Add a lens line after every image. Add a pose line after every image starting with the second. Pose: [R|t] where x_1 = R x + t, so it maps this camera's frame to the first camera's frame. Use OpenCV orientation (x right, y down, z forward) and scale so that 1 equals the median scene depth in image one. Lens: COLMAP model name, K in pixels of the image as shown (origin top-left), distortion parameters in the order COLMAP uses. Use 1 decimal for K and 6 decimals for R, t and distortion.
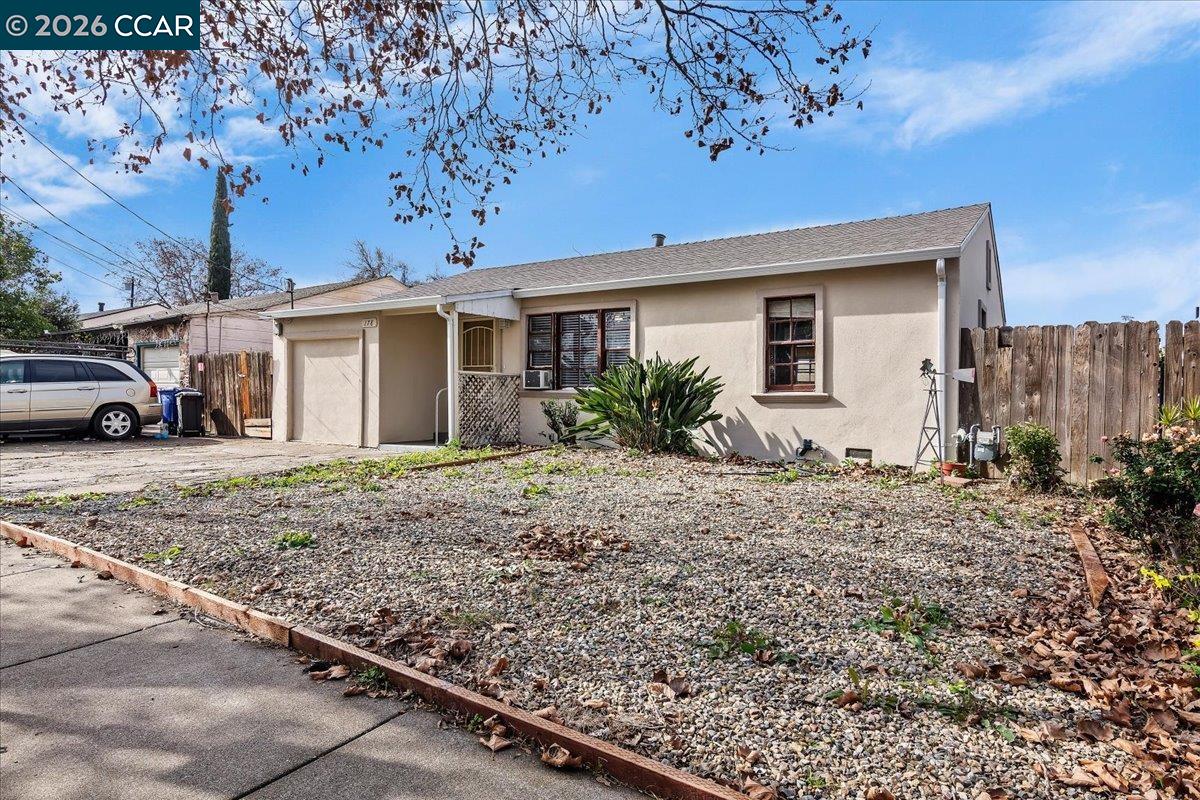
lens RADIAL K [[647.8, 0, 602.7], [0, 647.8, 396.4], [0, 0, 1]] dist [-0.000347, -0.000108]
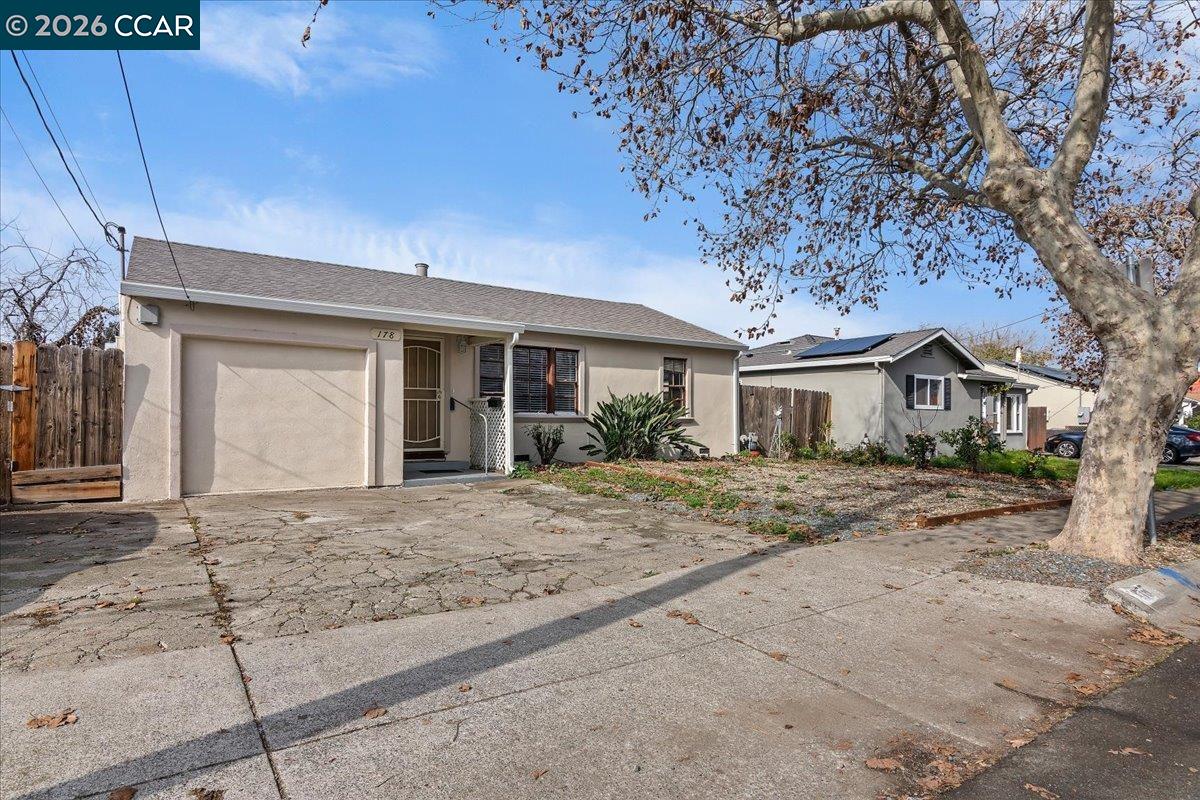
lens RADIAL K [[647.8, 0, 599.1], [0, 647.8, 399.8], [0, 0, 1]] dist [-0.000347, -0.000108]
pose [[0.381858, 0.014232, 0.924112, -1.156809], [-0.004212, 0.999898, -0.013659, -0.023257], [-0.924212, 0.001324, 0.381879, 0.495660]]
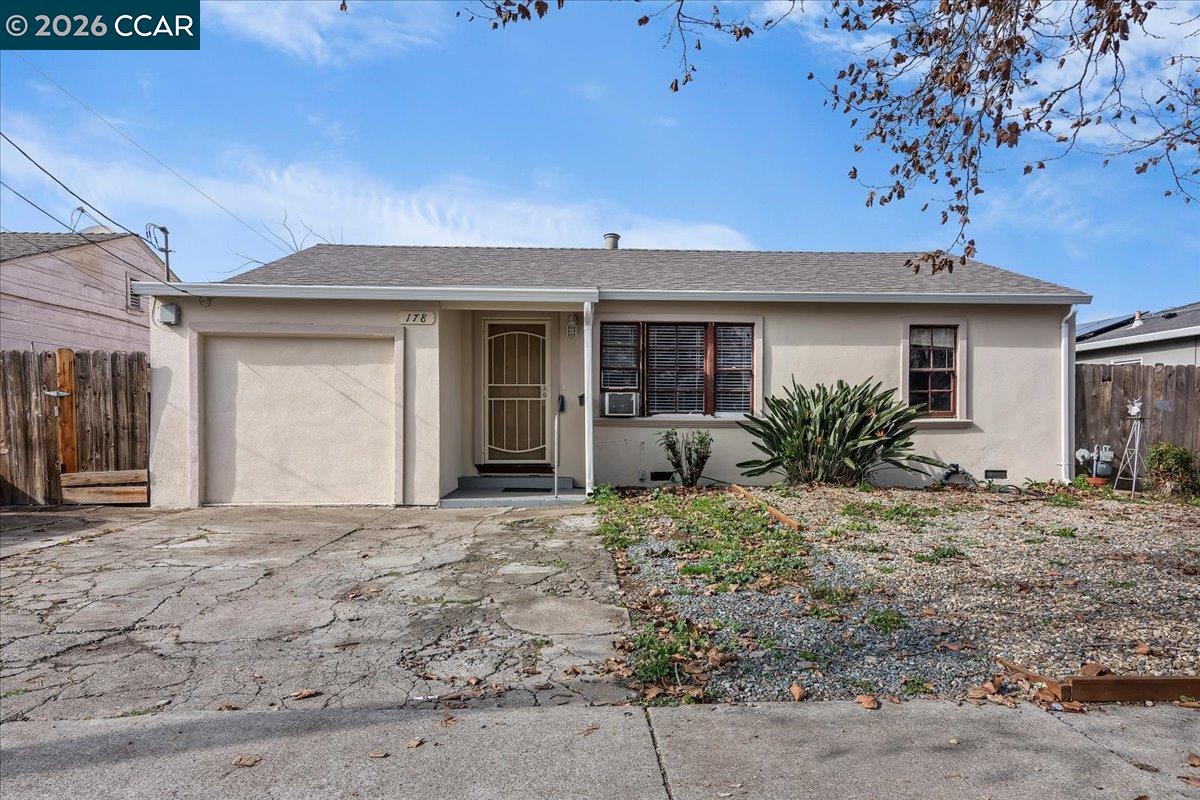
lens RADIAL K [[733.7, 0, 599.9], [0, 733.7, 413.1], [0, 0, 1]] dist [0.005375, 0.000257]
pose [[0.818098, -0.004257, 0.575064, -0.728057], [0.007595, 0.999965, -0.003403, -0.013370], [-0.575029, 0.007152, 0.818102, 0.315670]]
